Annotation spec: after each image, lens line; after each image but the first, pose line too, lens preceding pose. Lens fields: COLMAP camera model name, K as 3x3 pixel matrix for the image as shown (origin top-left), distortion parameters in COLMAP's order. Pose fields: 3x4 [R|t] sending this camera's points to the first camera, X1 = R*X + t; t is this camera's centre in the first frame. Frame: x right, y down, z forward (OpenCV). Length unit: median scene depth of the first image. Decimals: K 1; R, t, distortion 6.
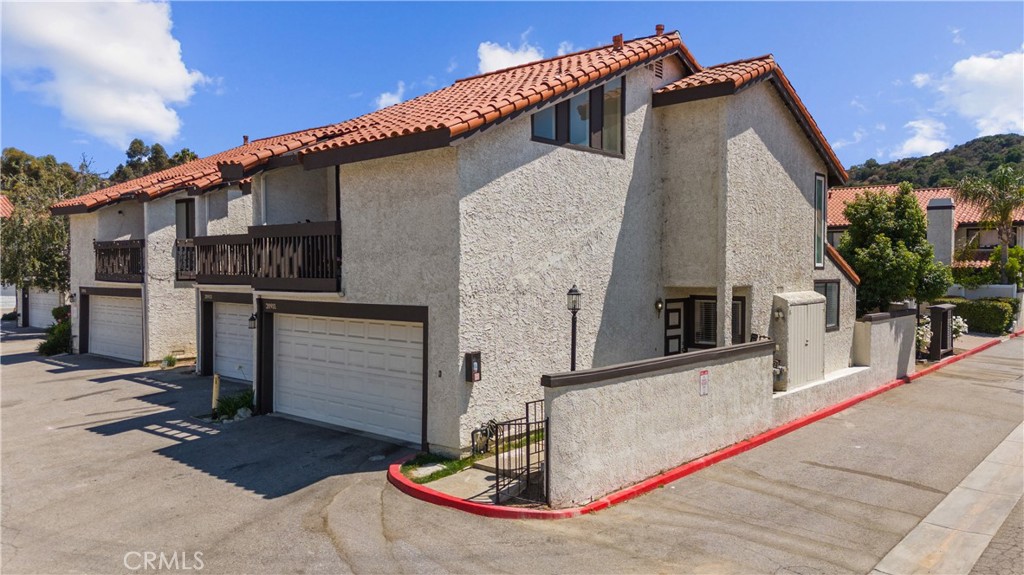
lens RADIAL K [[752.7, 0, 515.5], [0, 752.7, 287.1], [0, 0, 1]] dist [0.031681, -0.017251]
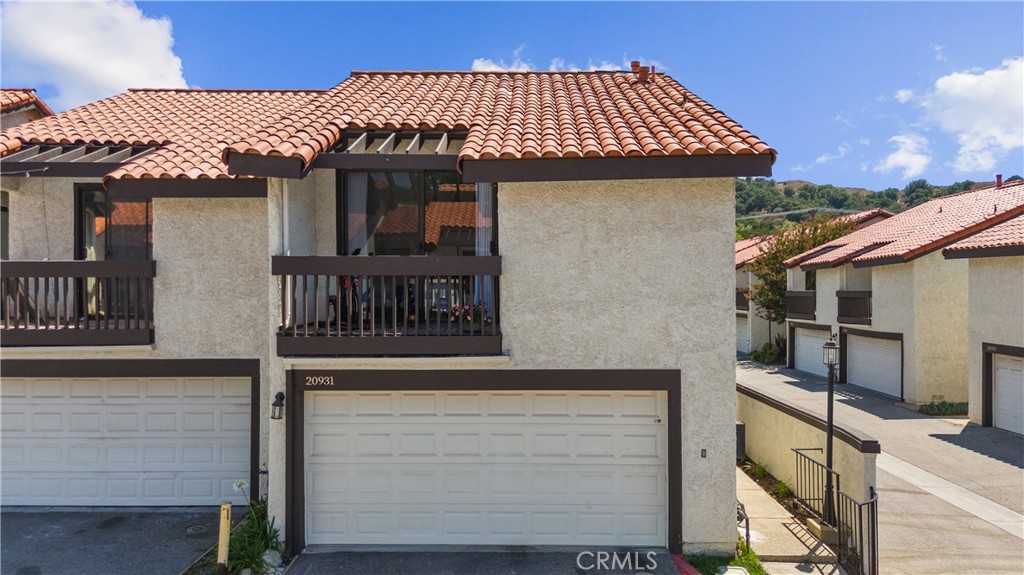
lens RADIAL K [[752.7, 0, 512.1], [0, 752.7, 287.8], [0, 0, 1]] dist [0.031681, -0.017251]
pose [[0.765954, 0.001739, 0.642893, -0.729731], [0.017169, 0.999584, -0.023159, -0.043549], [-0.642666, 0.028776, 0.765606, 0.476016]]
